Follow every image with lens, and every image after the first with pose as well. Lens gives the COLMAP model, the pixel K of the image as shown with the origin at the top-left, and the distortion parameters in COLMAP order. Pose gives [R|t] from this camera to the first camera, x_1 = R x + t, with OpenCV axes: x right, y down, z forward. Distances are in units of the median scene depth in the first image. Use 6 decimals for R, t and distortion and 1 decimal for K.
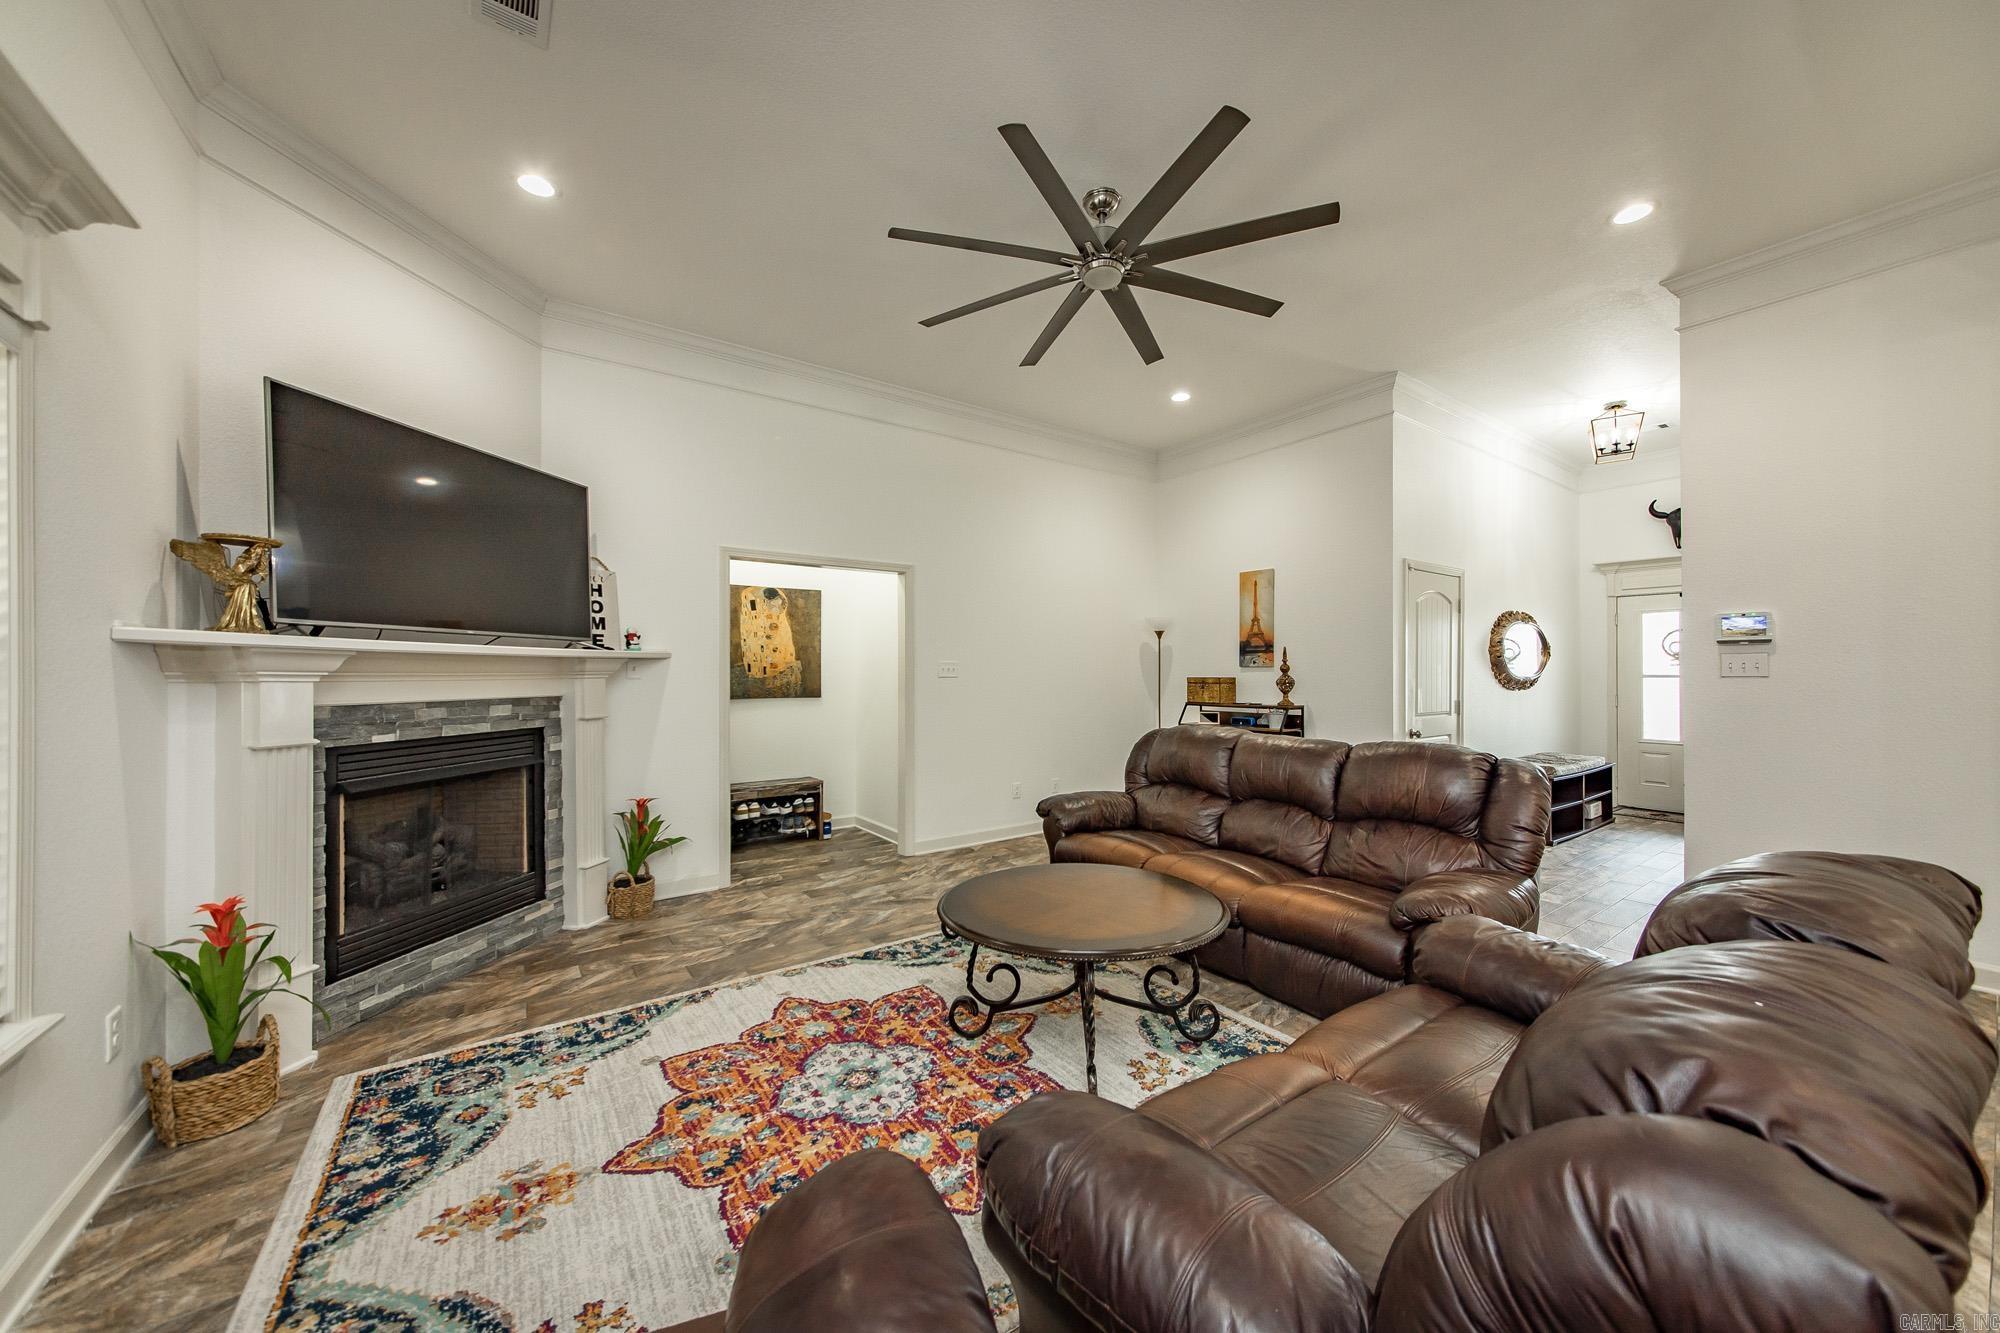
lens RADIAL K [[721.0, 0, 1024.4], [0, 721.0, 668.9], [0, 0, 1]] dist [-0.000381, 0.000541]
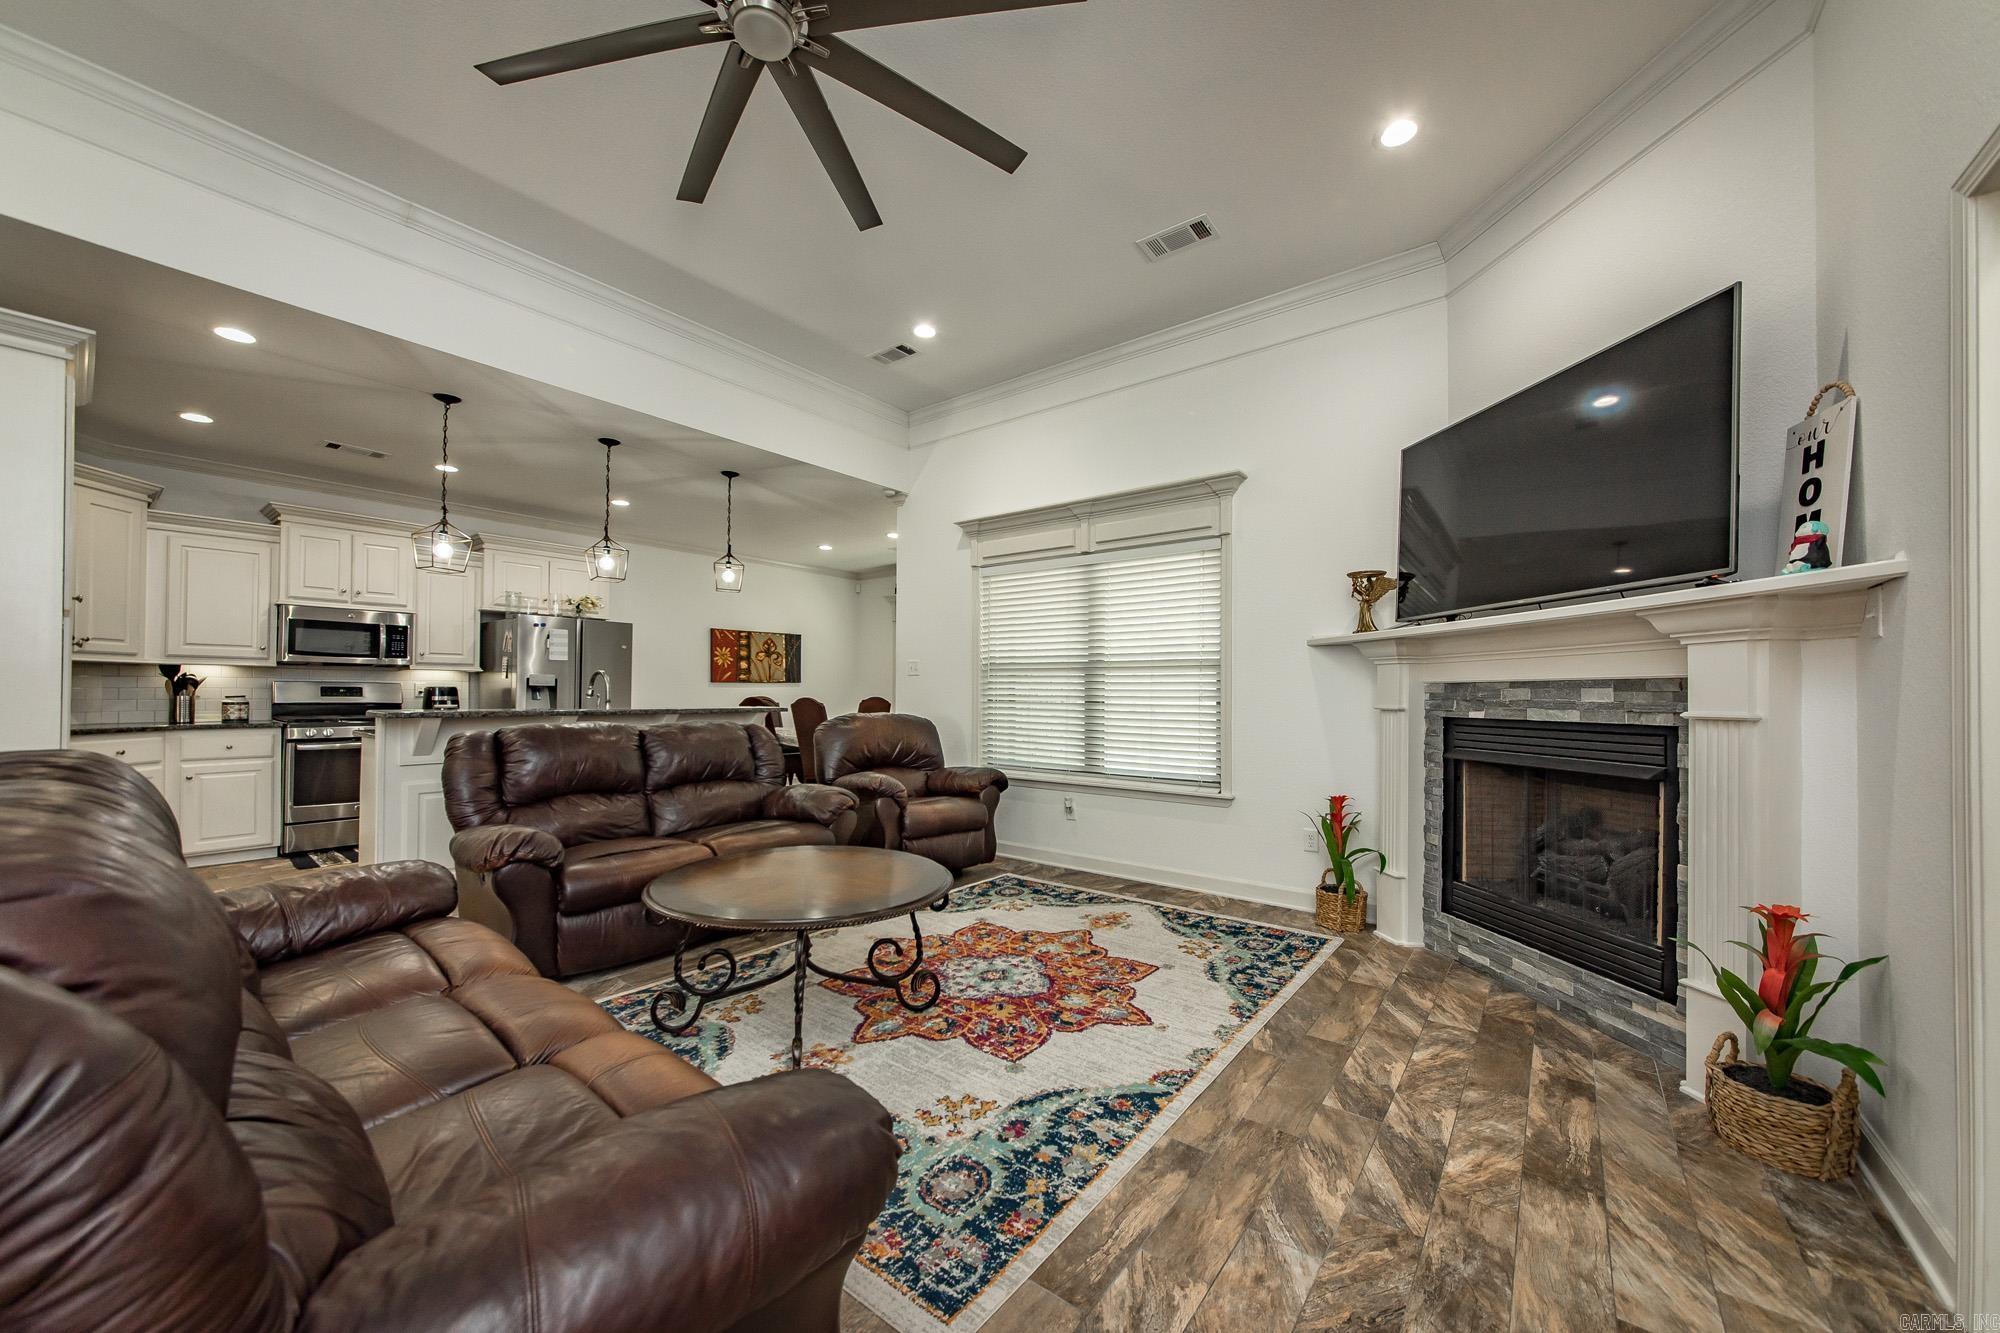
lens RADIAL K [[721.0, 0, 993.5], [0, 721.0, 685.7], [0, 0, 1]] dist [-0.000381, 0.000541]
pose [[-0.968823, -0.010539, -0.247529, 0.053768], [-0.006408, 0.999826, -0.017491, 0.058966], [0.247670, -0.015360, -0.968723, 1.433122]]
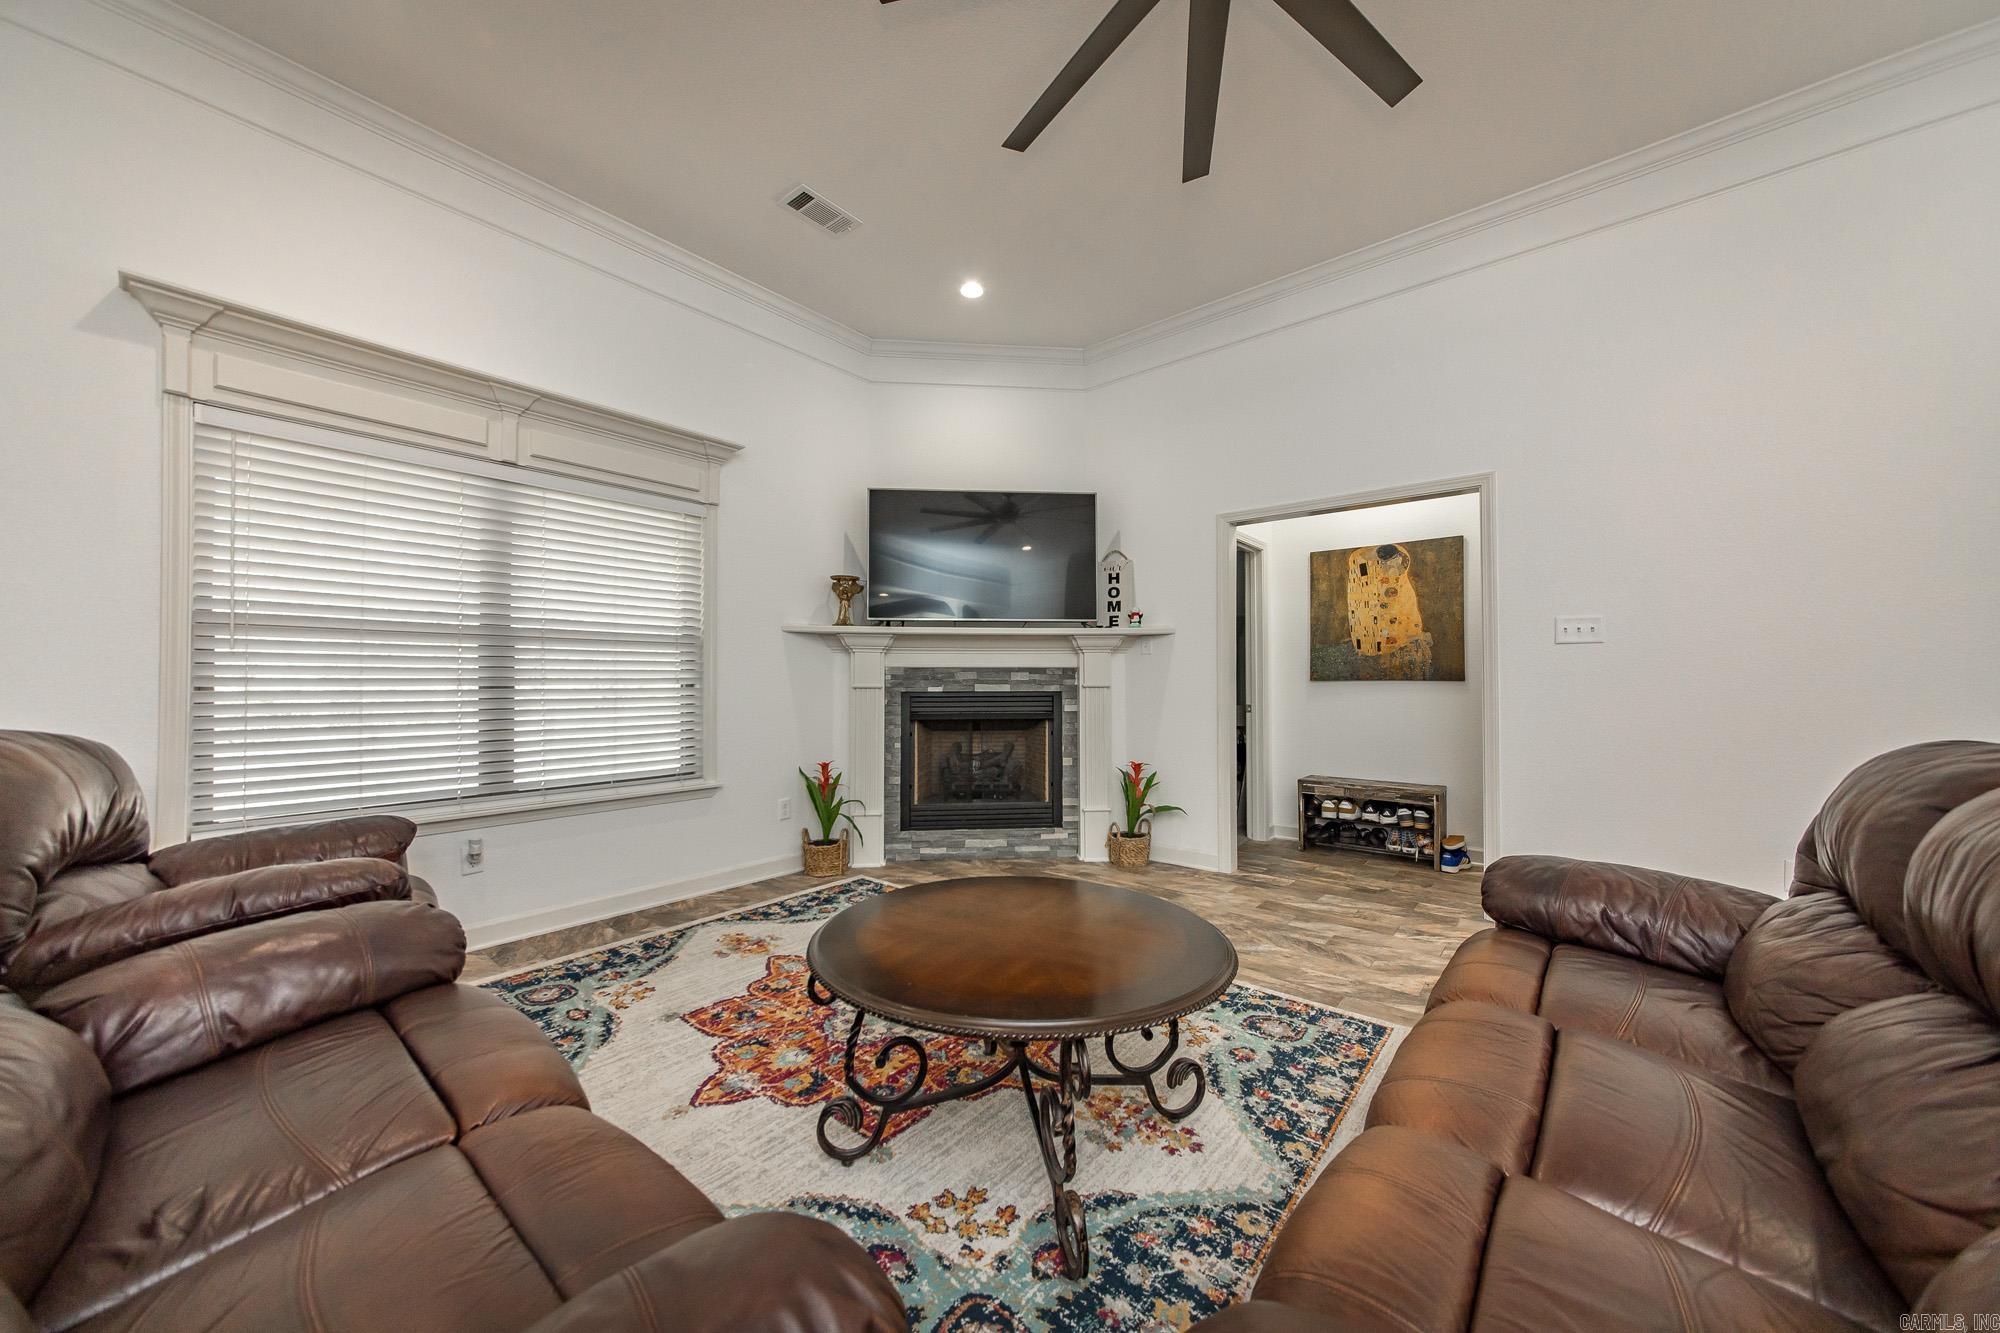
lens RADIAL K [[721.0, 0, 981.4], [0, 721.0, 666.7], [0, 0, 1]] dist [-0.000381, 0.000541]
pose [[0.213994, -0.017579, -0.976677, 0.536530], [0.004495, 0.999845, -0.017011, 0.057327], [0.976825, -0.000750, 0.214040, 0.585018]]
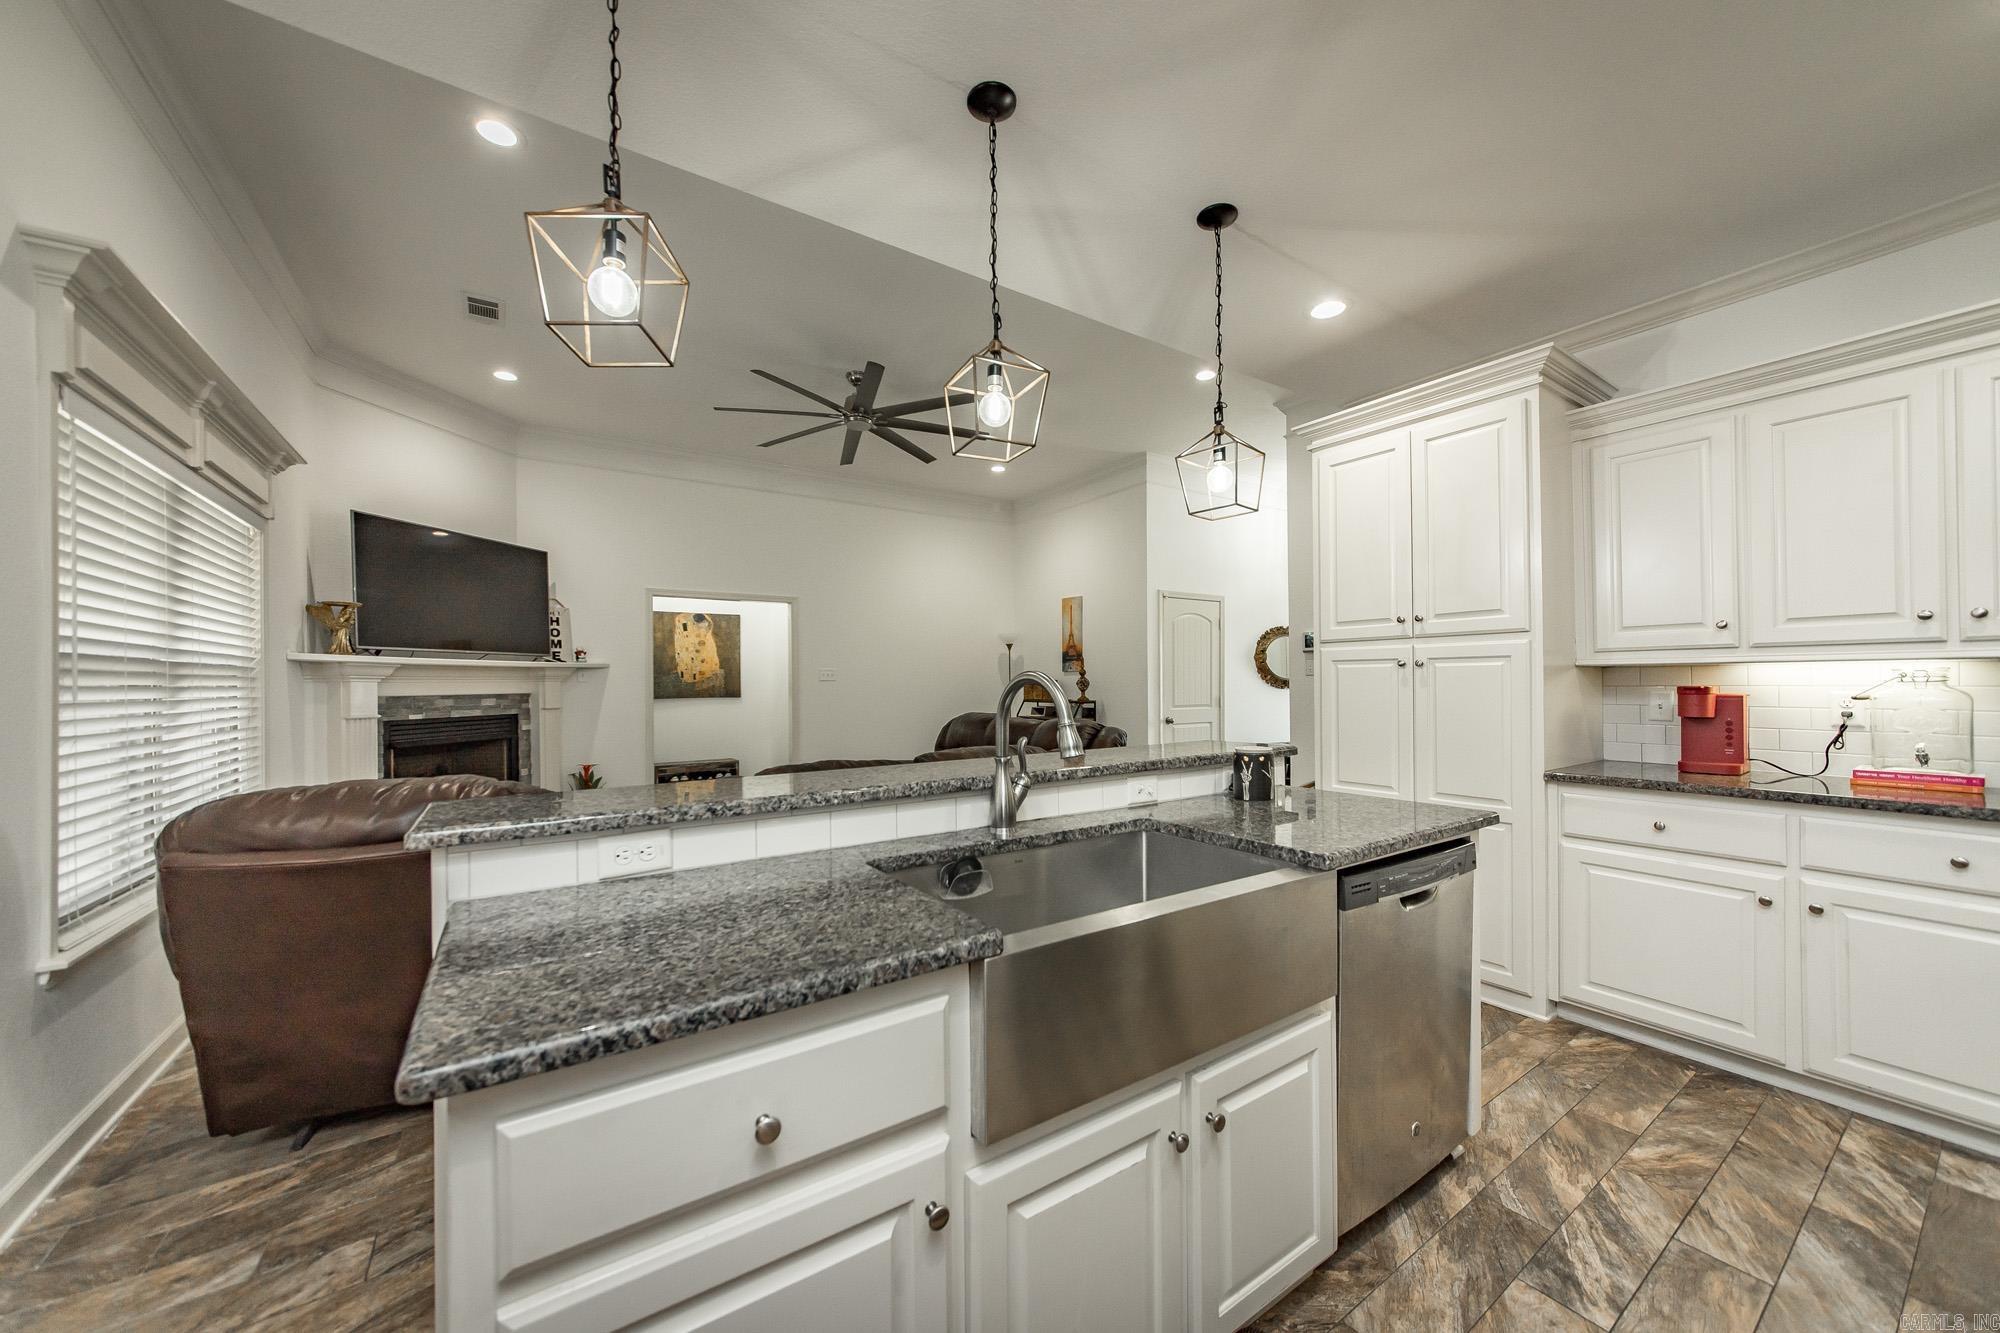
lens RADIAL K [[721.0, 0, 1012.0], [0, 721.0, 669.9], [0, 0, 1]] dist [-0.000381, 0.000541]
pose [[0.999552, -0.005639, -0.029391, 0.401298], [0.005389, 0.999949, -0.008567, 0.007515], [0.029438, 0.008405, 0.999531, -0.466392]]
